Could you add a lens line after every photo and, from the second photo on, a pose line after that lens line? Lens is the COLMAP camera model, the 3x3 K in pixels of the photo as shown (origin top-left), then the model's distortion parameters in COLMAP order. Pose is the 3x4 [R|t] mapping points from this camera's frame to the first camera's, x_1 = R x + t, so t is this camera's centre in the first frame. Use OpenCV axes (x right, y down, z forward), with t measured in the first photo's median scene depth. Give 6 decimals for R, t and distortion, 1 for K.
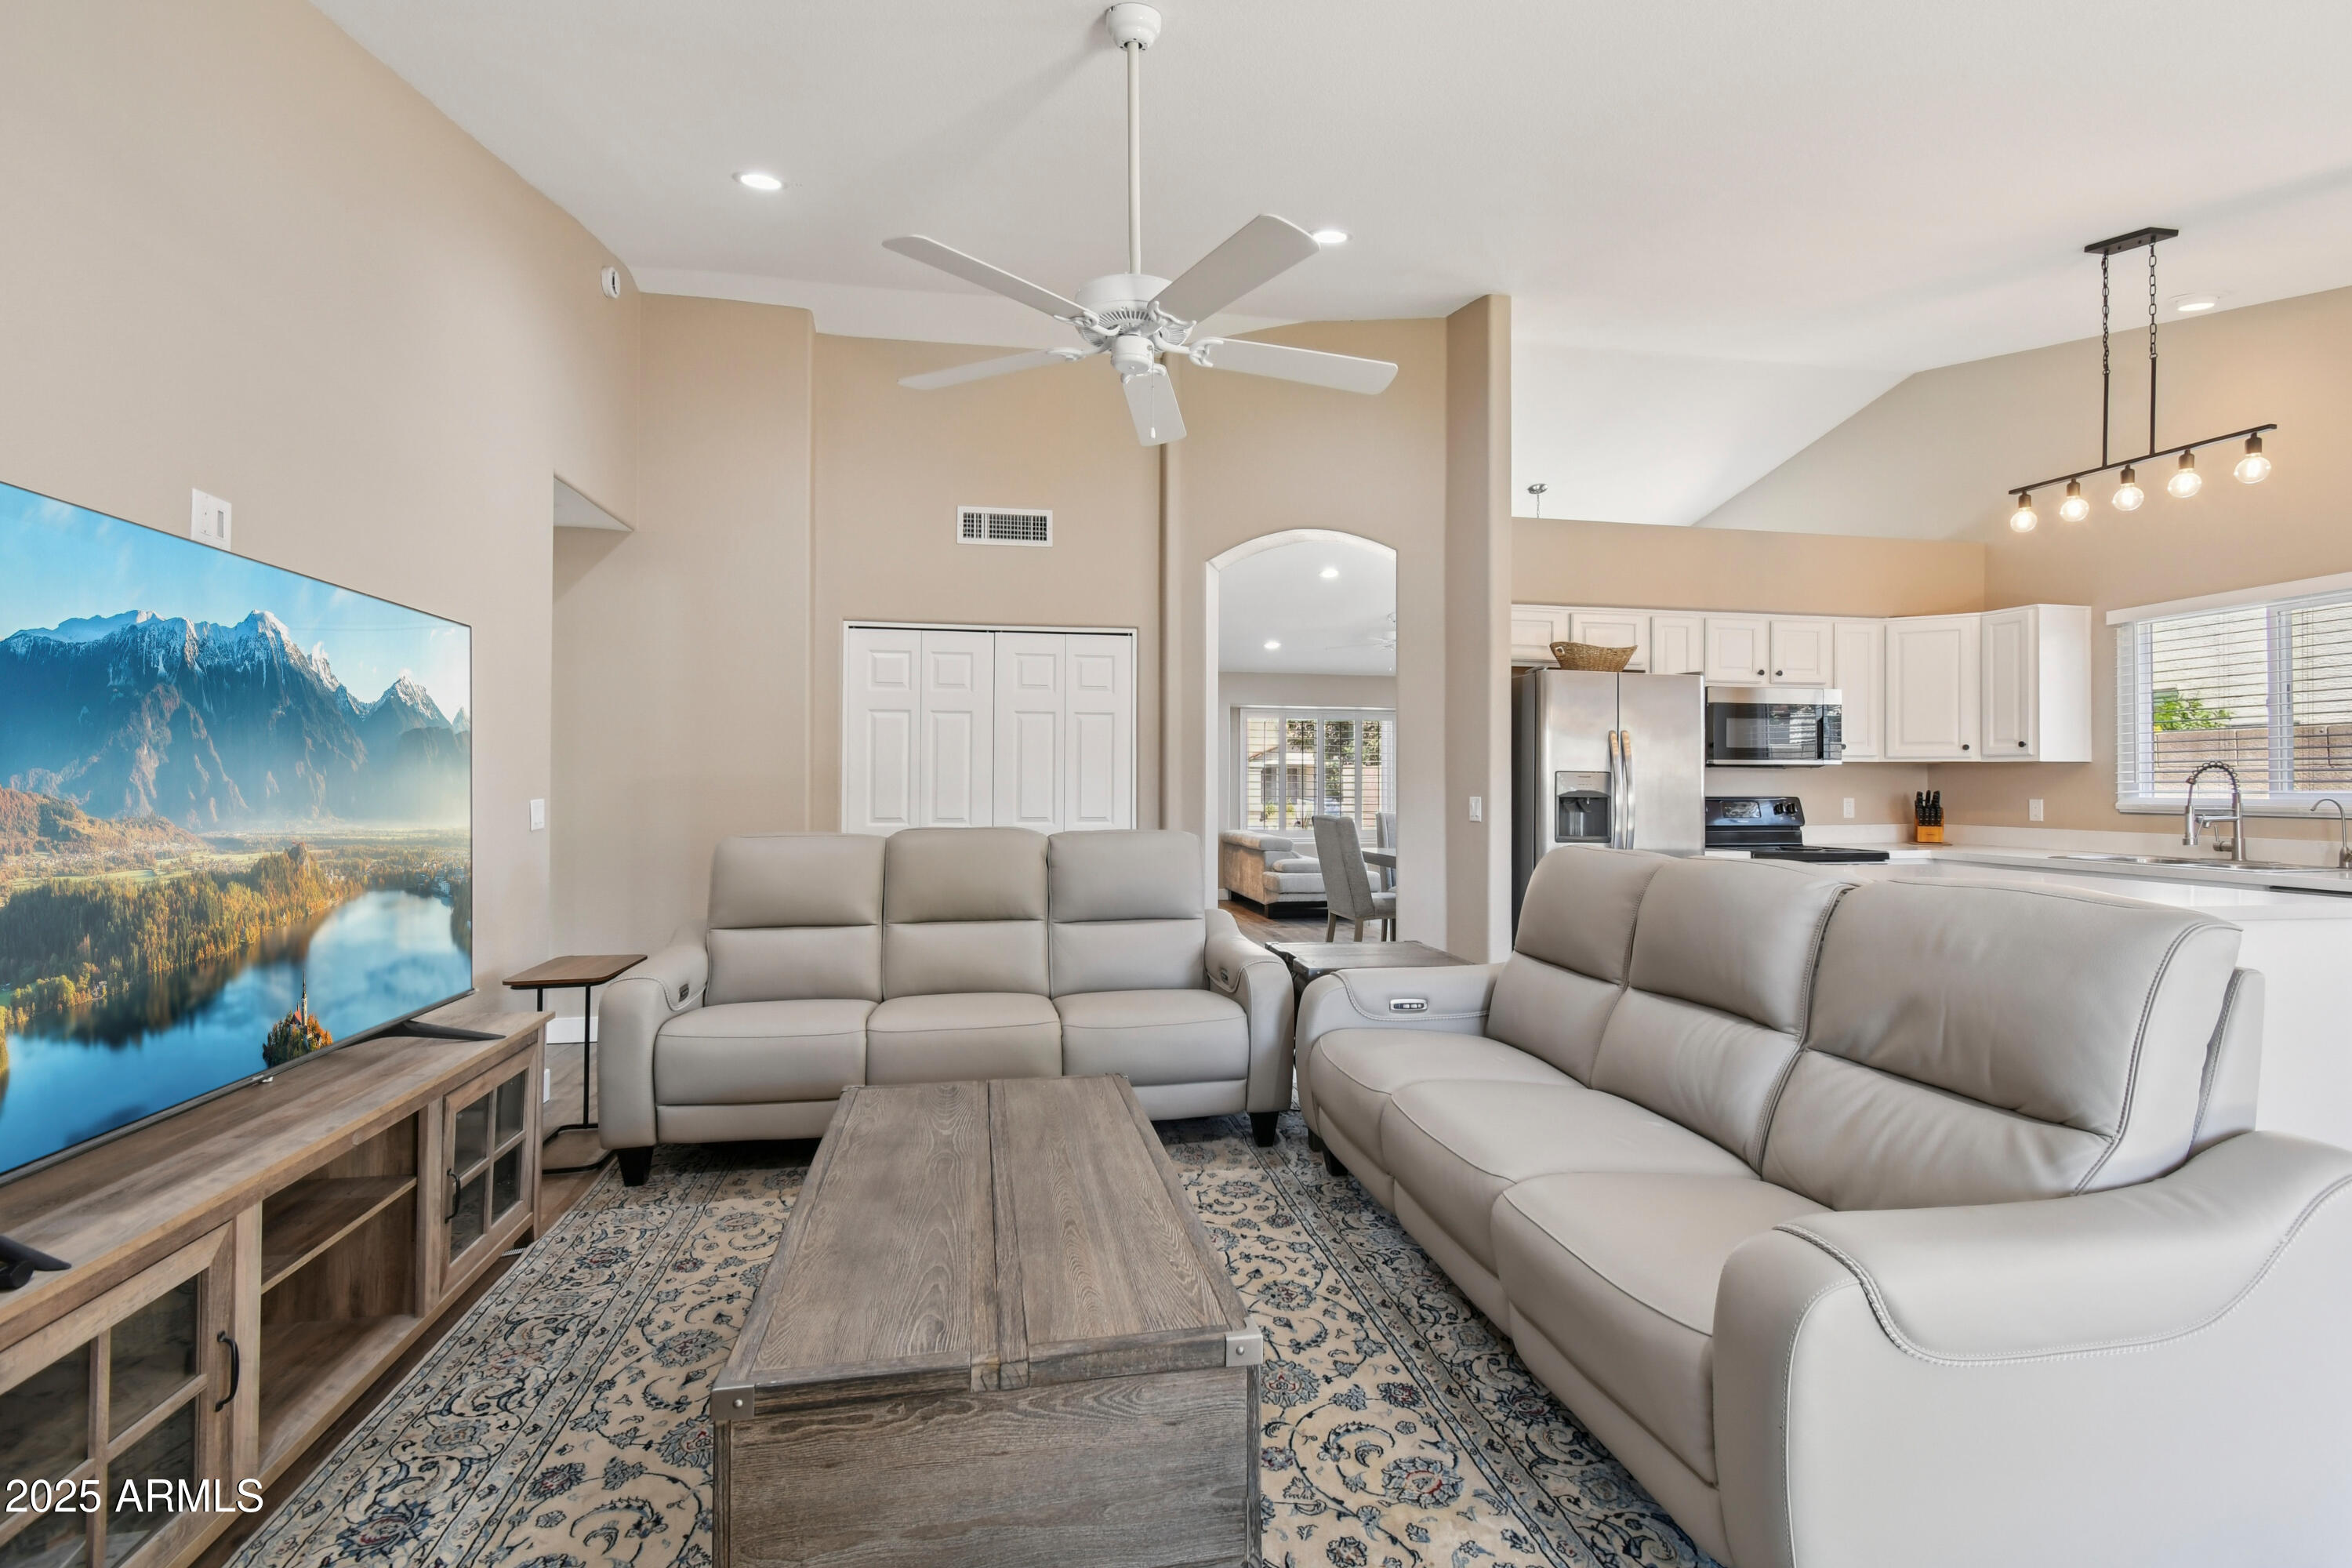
lens RADIAL K [[1056.4, 0, 1176.1], [0, 1056.4, 768.2], [0, 0, 1]] dist [-0.001270, -0.000401]
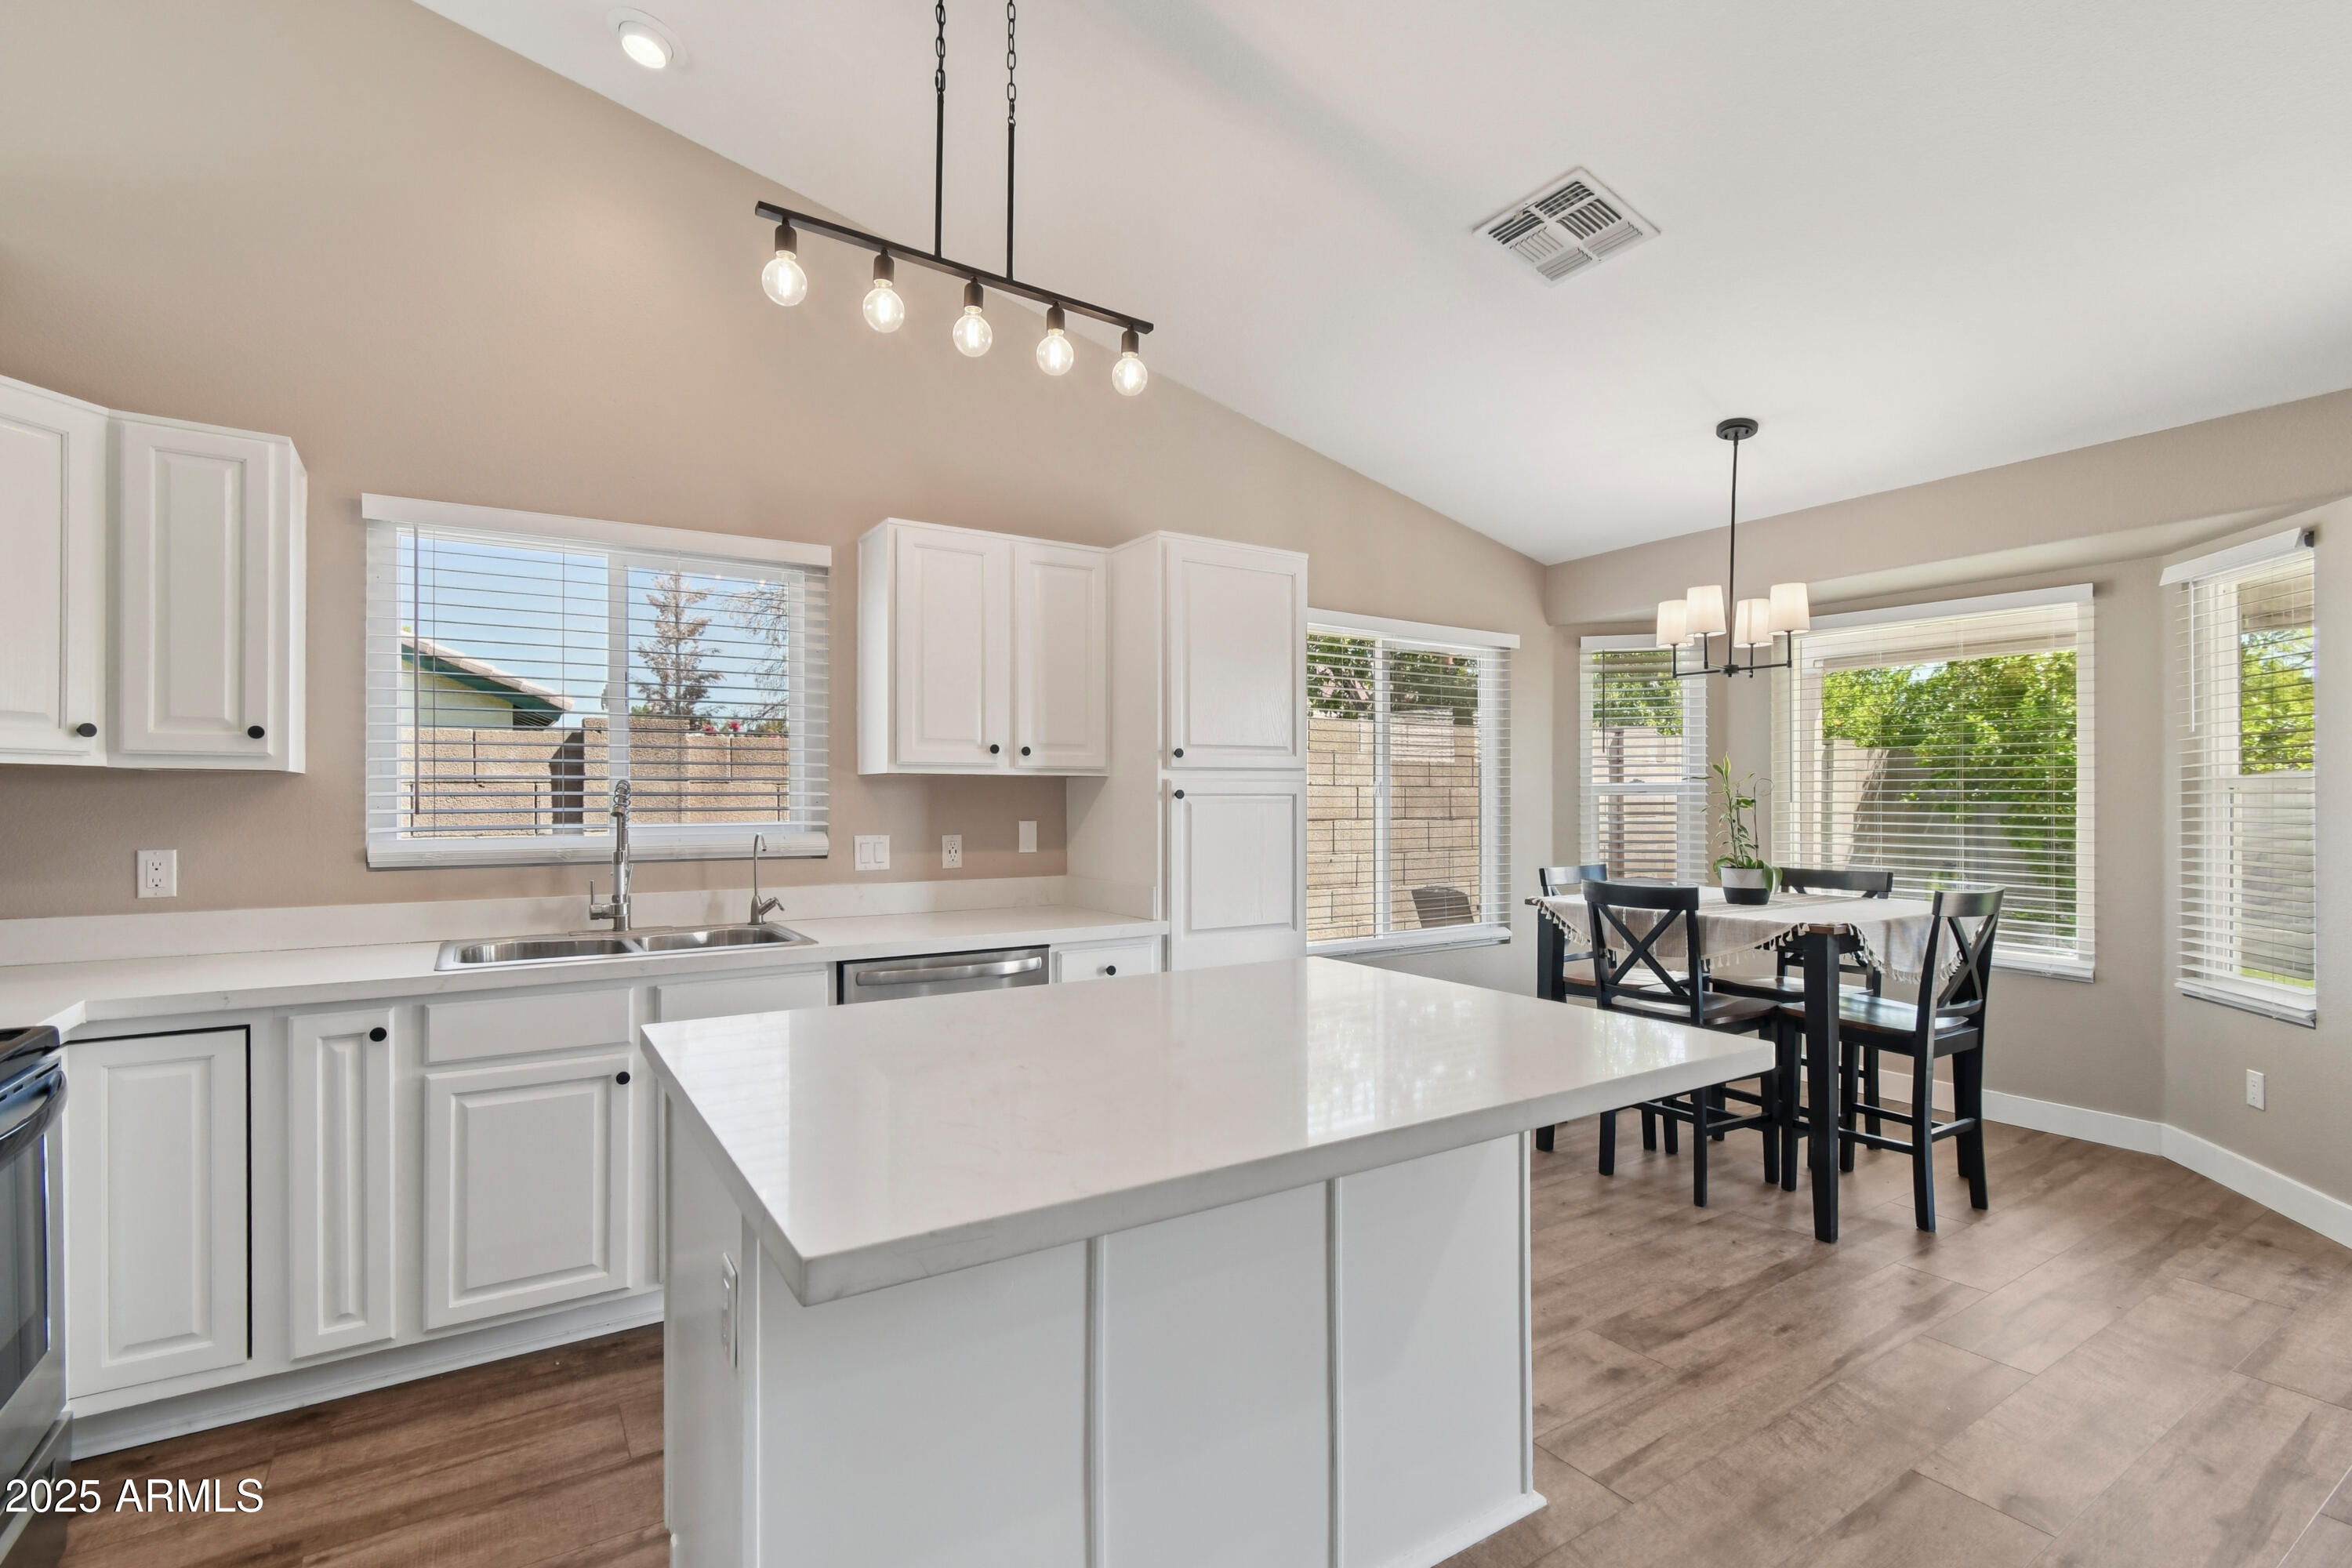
lens RADIAL K [[1068.2, 0, 1166.8], [0, 1068.2, 796.0], [0, 0, 1]] dist [0.001981, 0.000343]
pose [[-0.379109, -0.000060, 0.925352, 0.224893], [-0.012258, 0.999913, -0.004957, 0.002397], [-0.925271, -0.013222, -0.379077, 0.817129]]
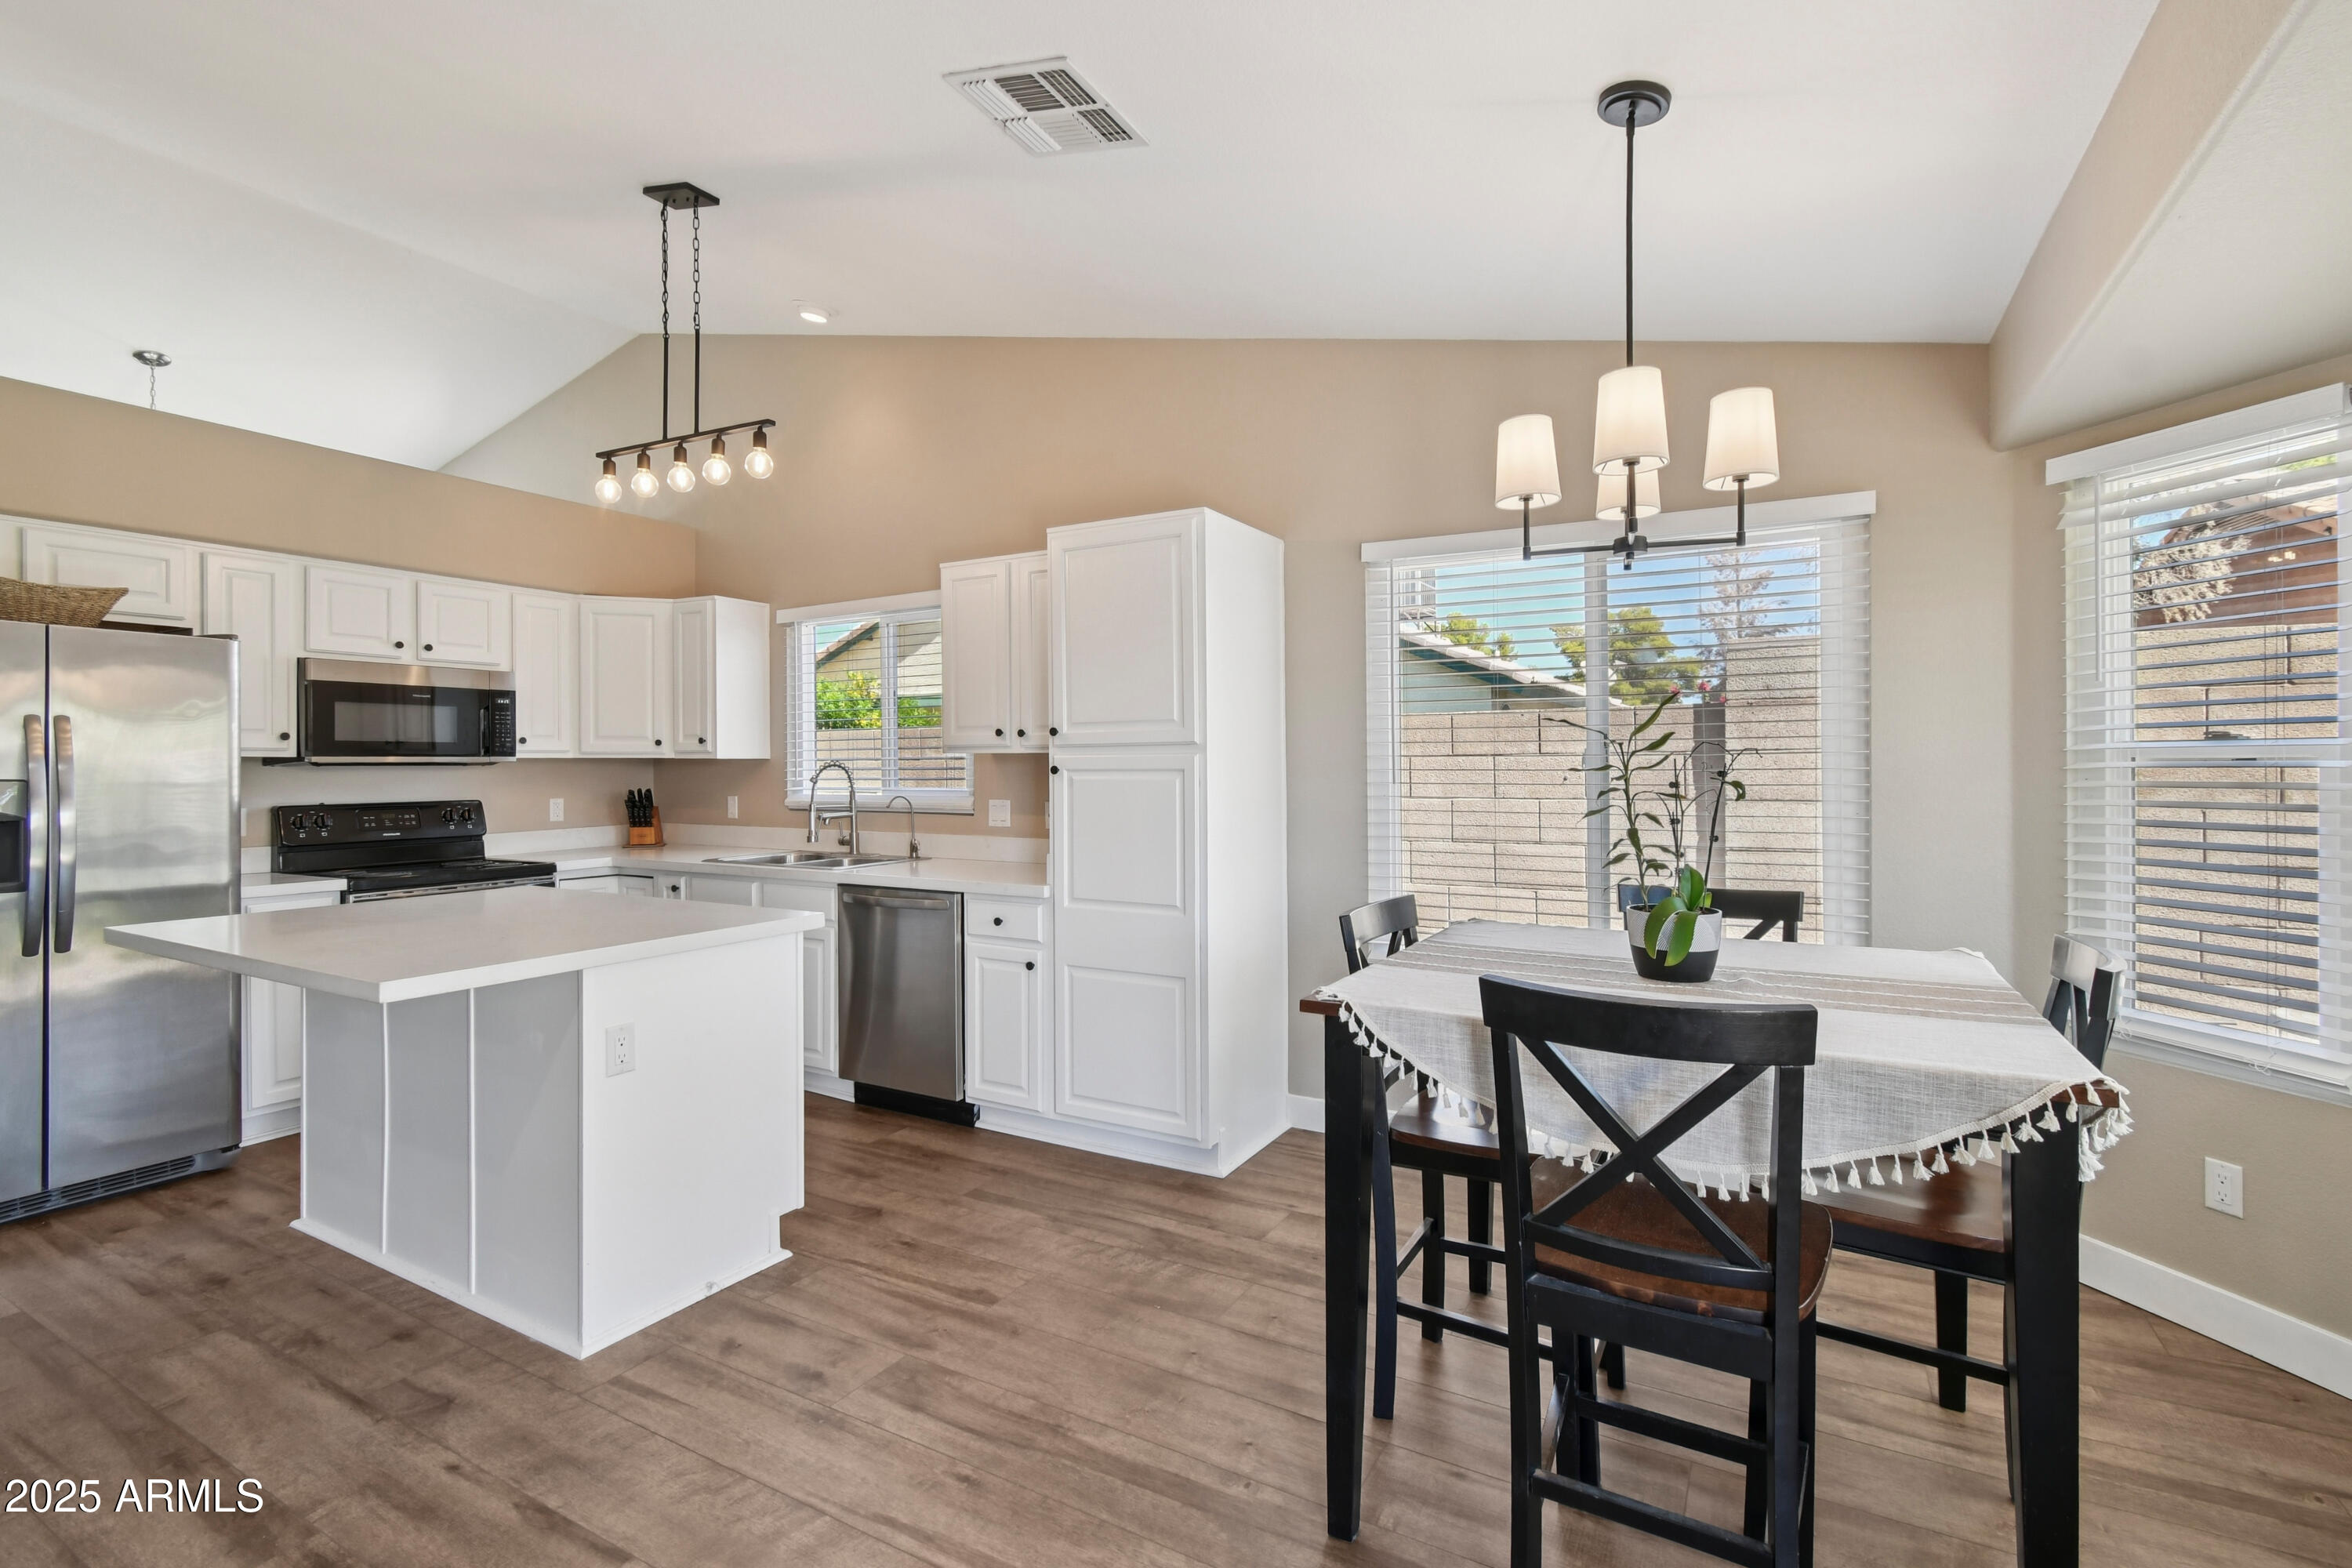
lens RADIAL K [[1056.4, 0, 1176.1], [0, 1056.4, 768.2], [0, 0, 1]] dist [-0.001270, -0.000401]
pose [[0.635529, -0.010476, 0.772006, 0.338130], [-0.003184, 0.999864, 0.016189, -0.014821], [-0.772070, -0.012747, 0.635410, 0.058991]]
